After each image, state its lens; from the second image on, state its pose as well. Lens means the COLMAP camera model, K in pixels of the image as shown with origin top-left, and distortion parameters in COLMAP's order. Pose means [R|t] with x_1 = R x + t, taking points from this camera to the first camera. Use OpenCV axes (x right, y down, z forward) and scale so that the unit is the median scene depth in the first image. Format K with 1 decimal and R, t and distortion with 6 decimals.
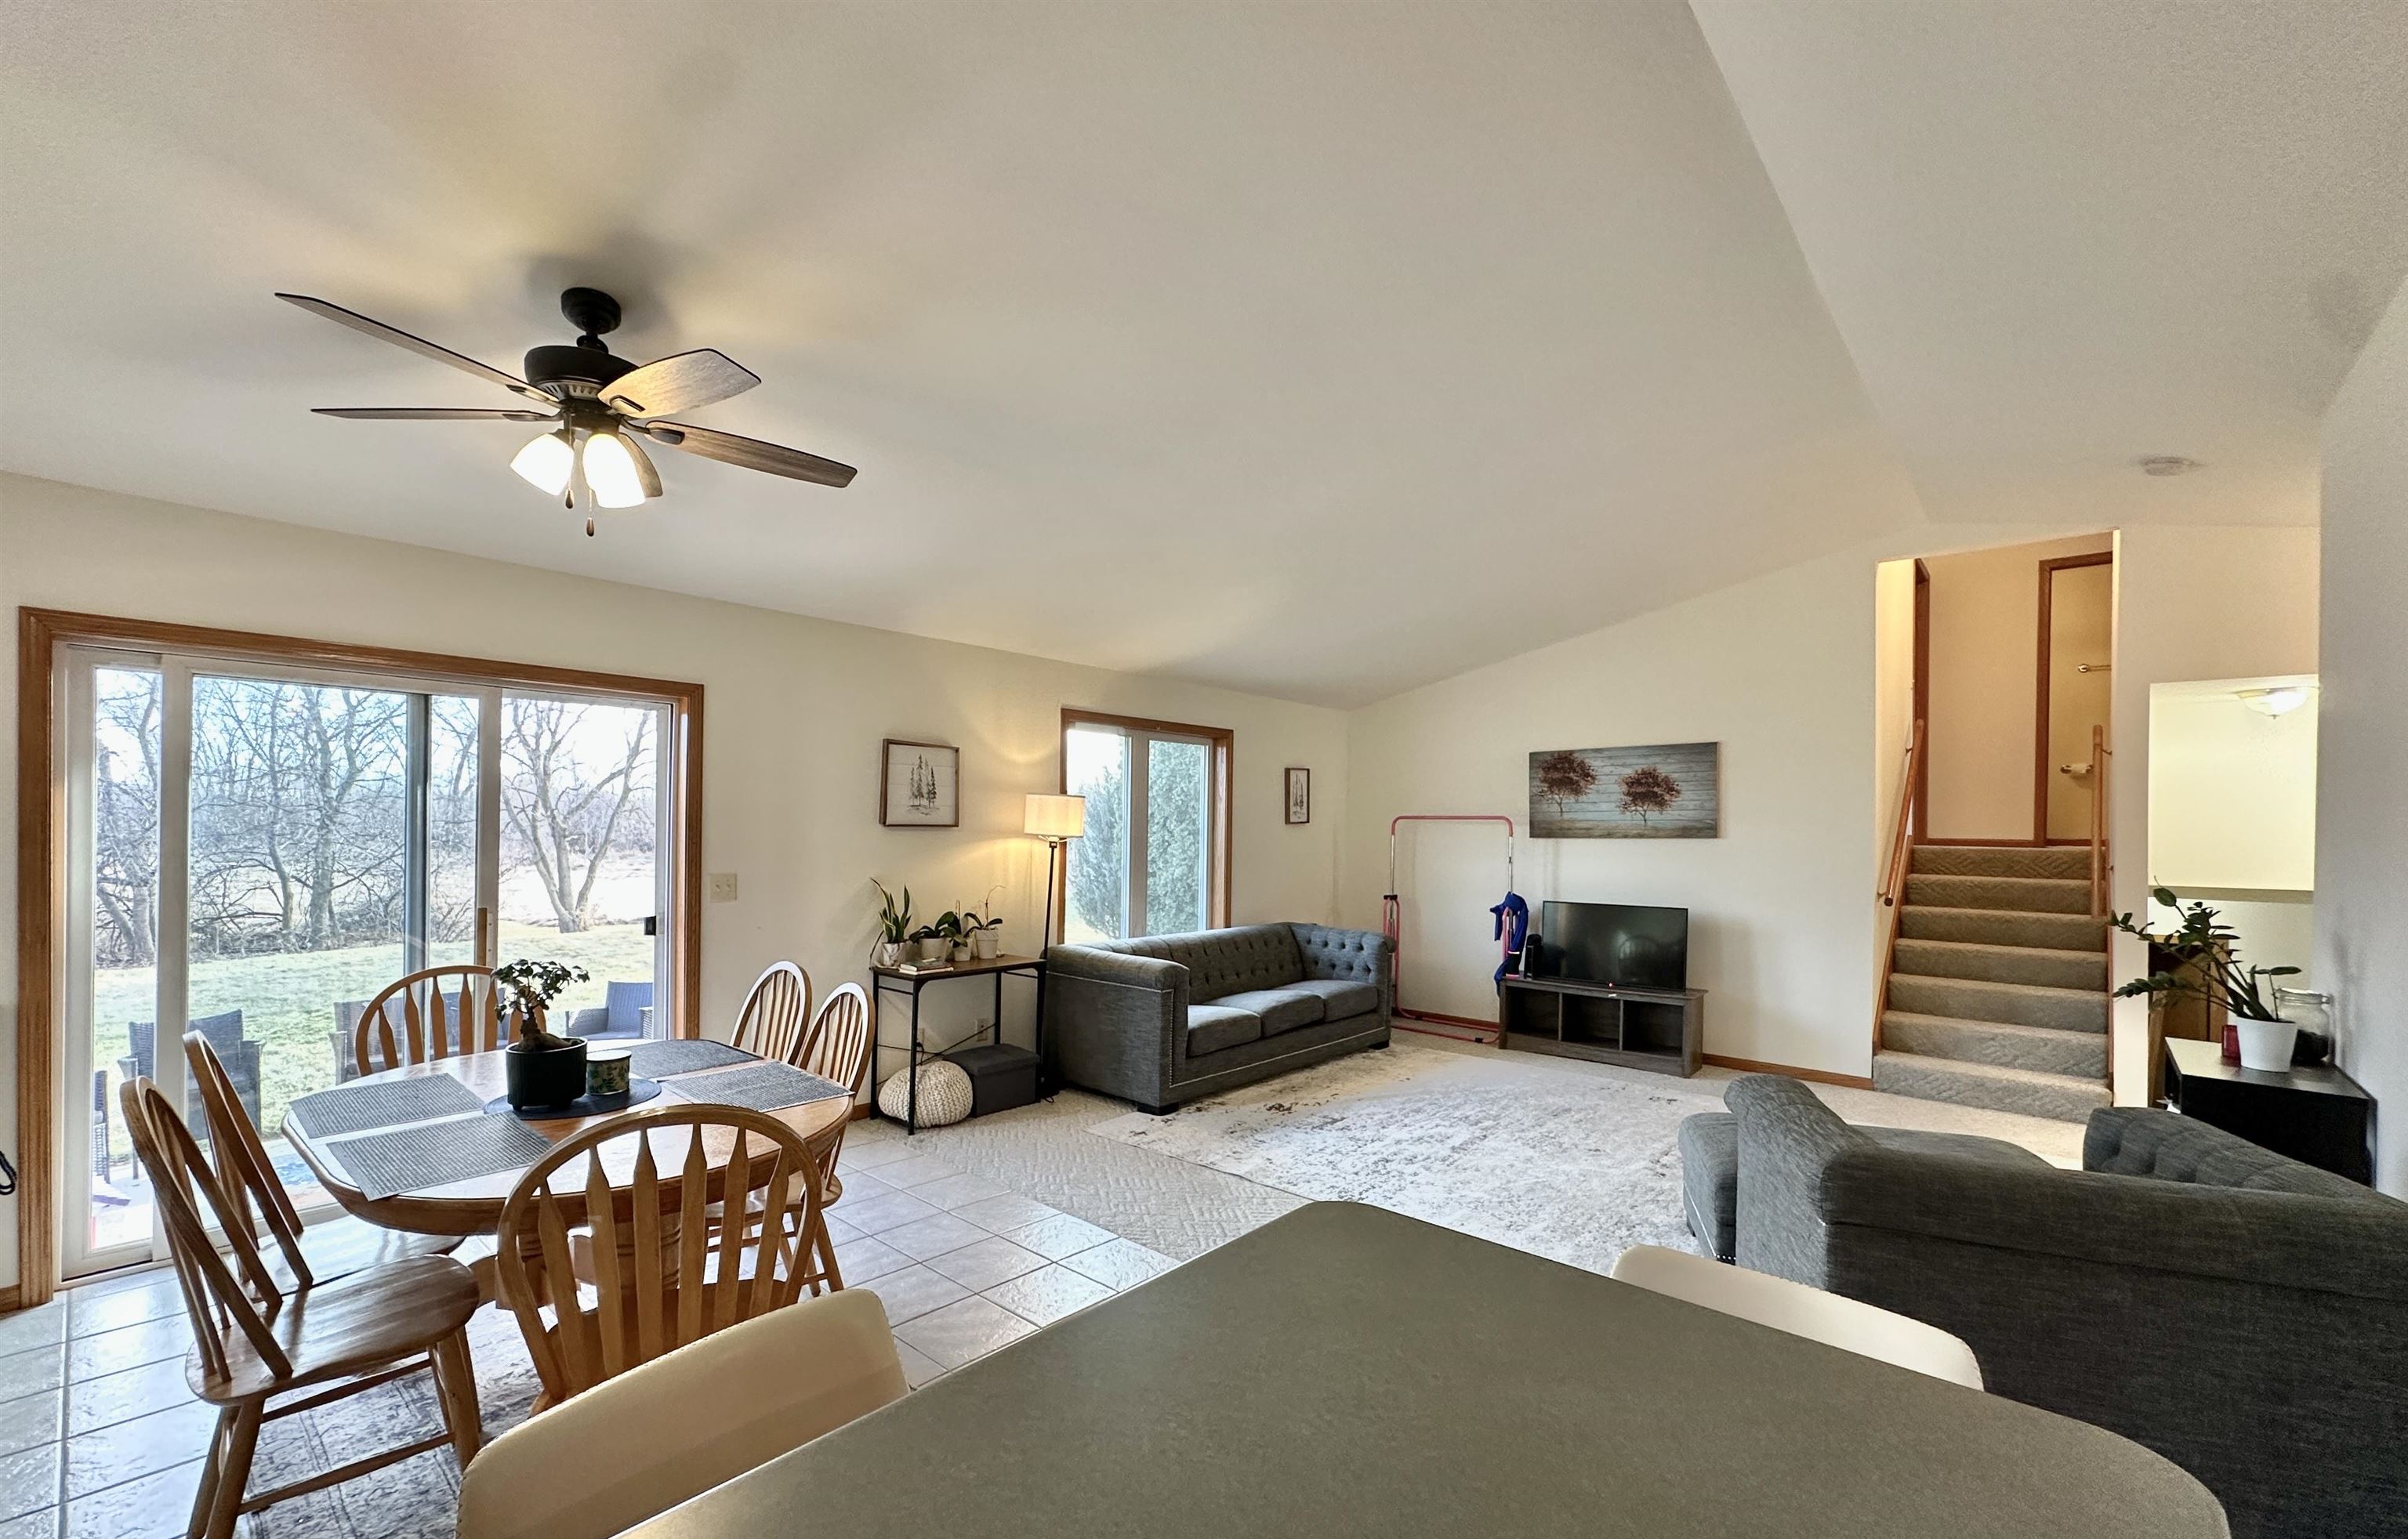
lens RADIAL K [[987.3, 0, 1196.2], [0, 987.3, 830.6], [0, 0, 1]] dist [-0.002997, 0.000285]
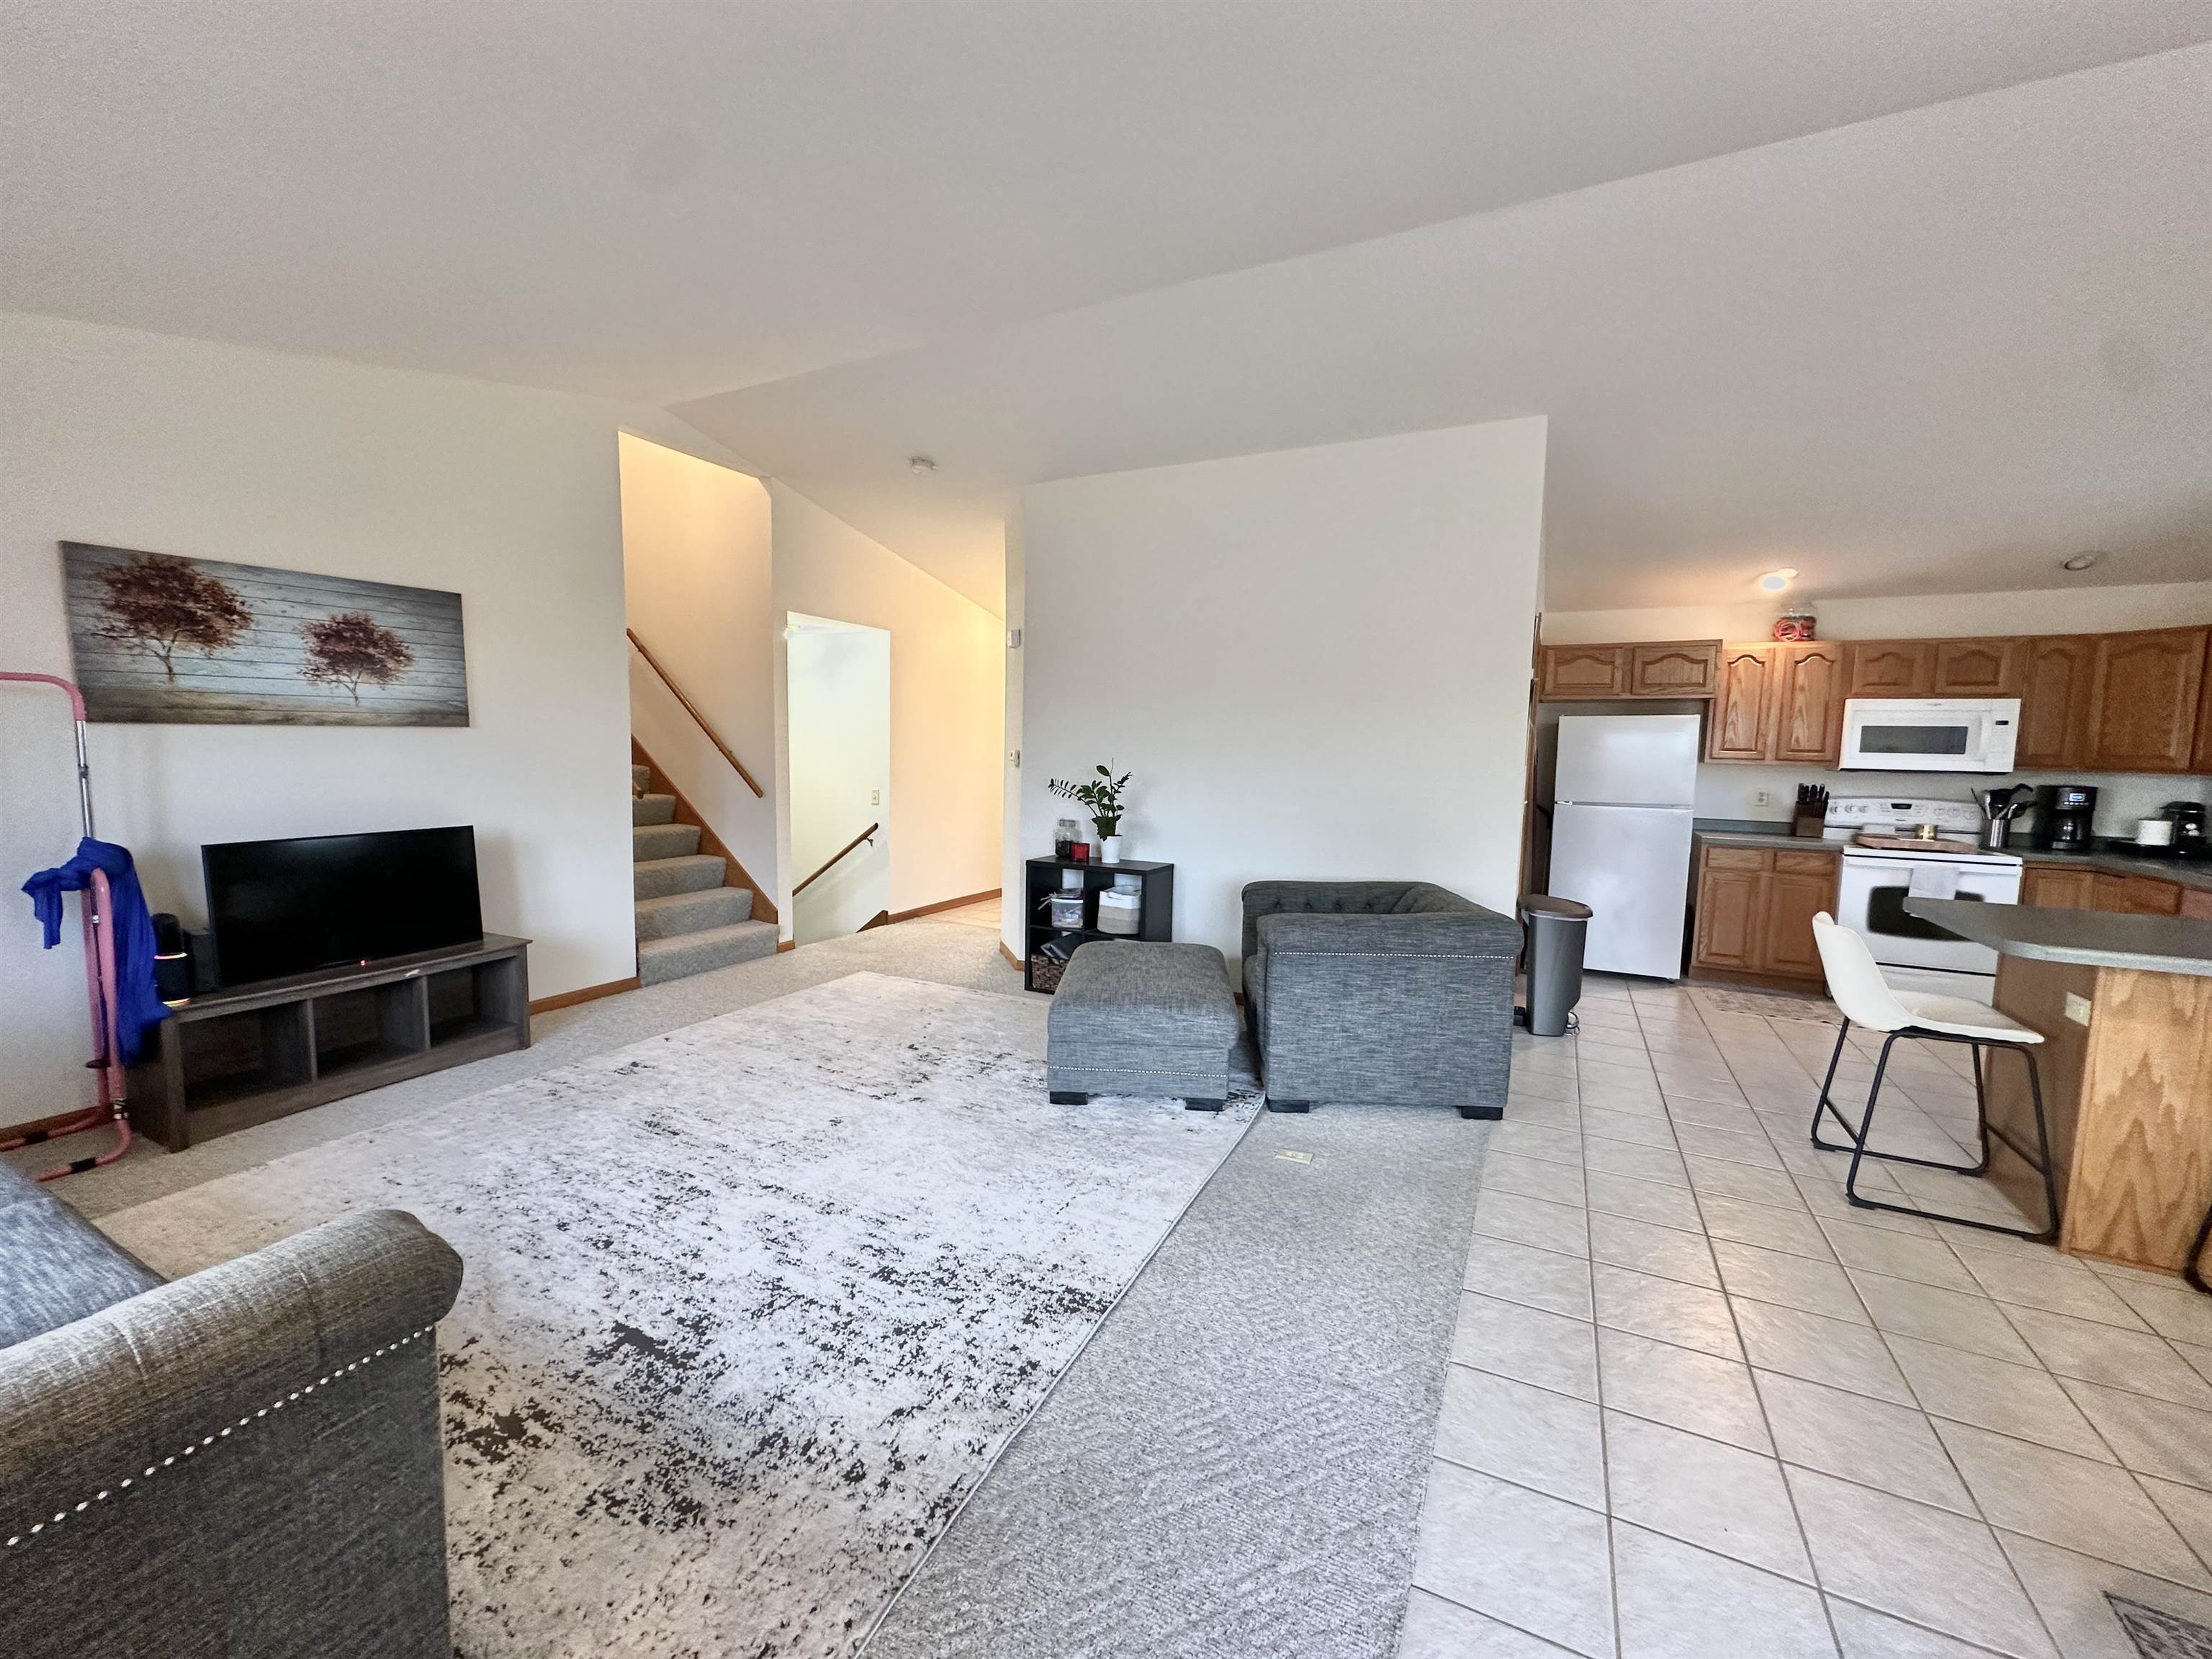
lens RADIAL K [[880.2, 0, 1103.8], [0, 880.2, 827.3], [0, 0, 1]] dist [-0.003681, 0.001105]
pose [[-0.249445, -0.108426, 0.962300, -0.268446], [-0.020185, 0.994078, 0.106774, 0.002855], [-0.968179, 0.007210, -0.250157, 0.819818]]
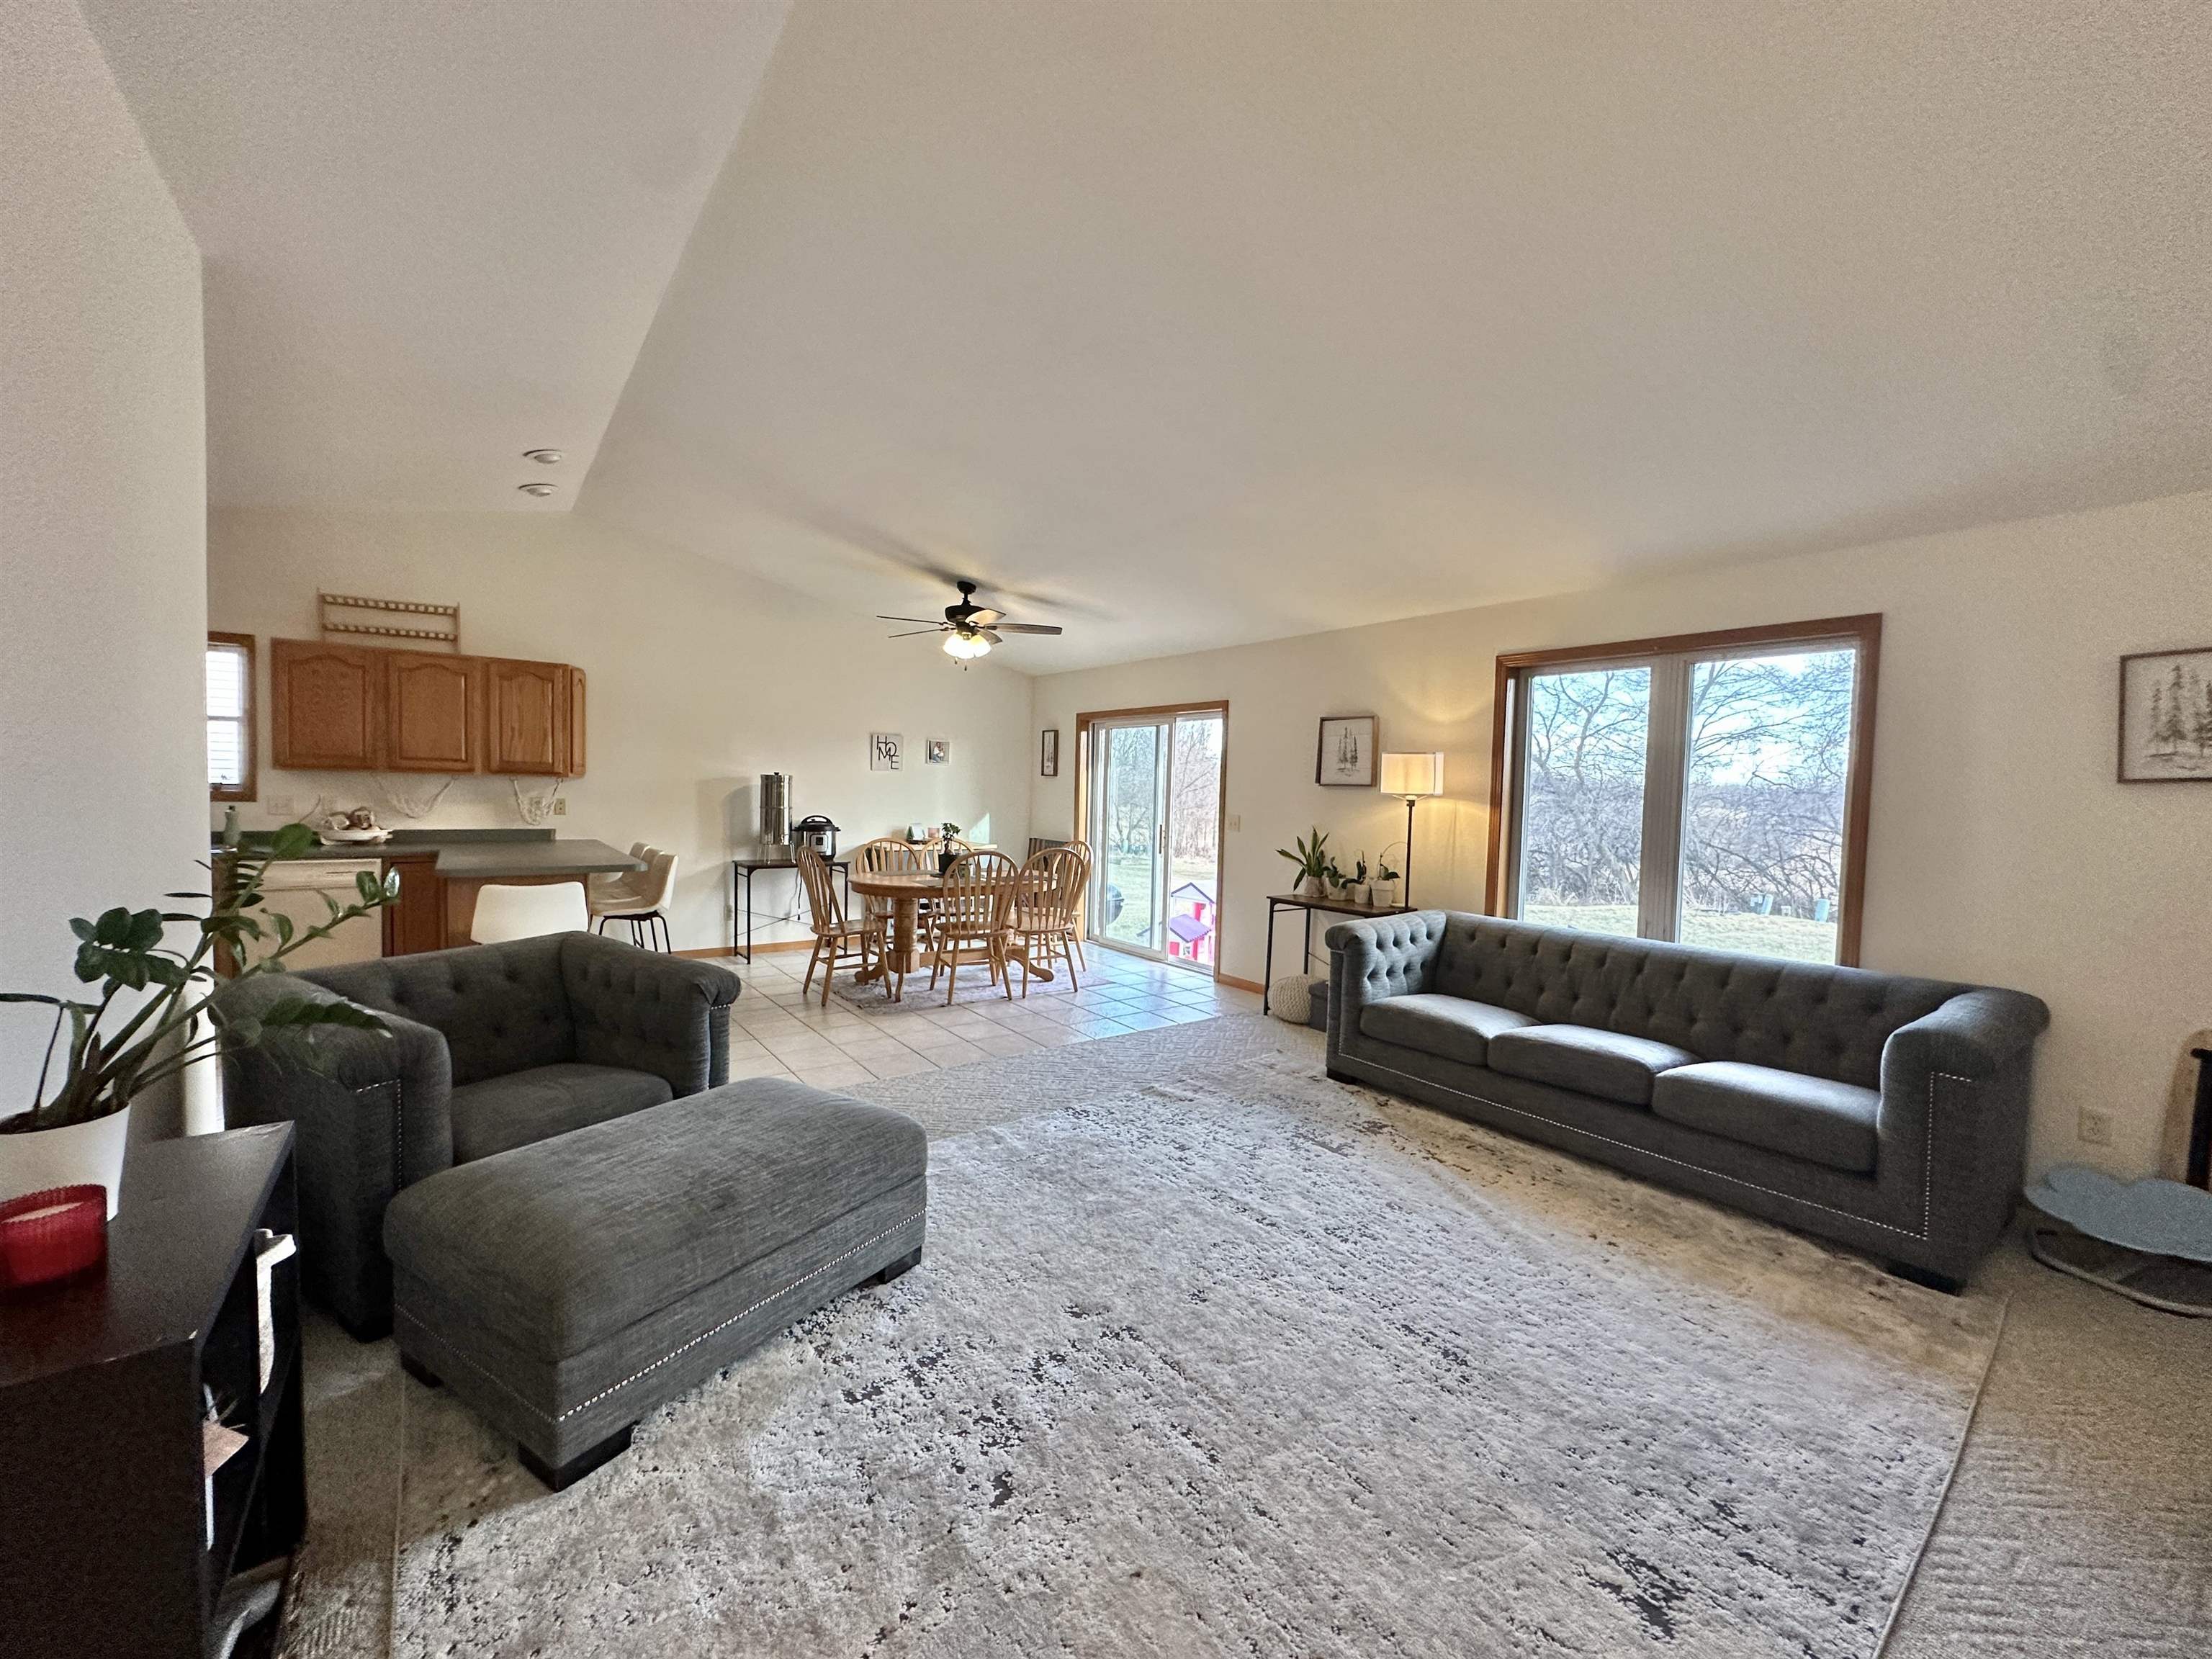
lens RADIAL K [[880.2, 0, 1104.1], [0, 880.2, 828.0], [0, 0, 1]] dist [-0.003681, 0.001105]
pose [[-0.206229, 0.025542, -0.978170, 0.792721], [-0.031673, 0.998961, 0.032762, 0.020164], [0.977991, 0.037738, -0.205206, 0.884860]]
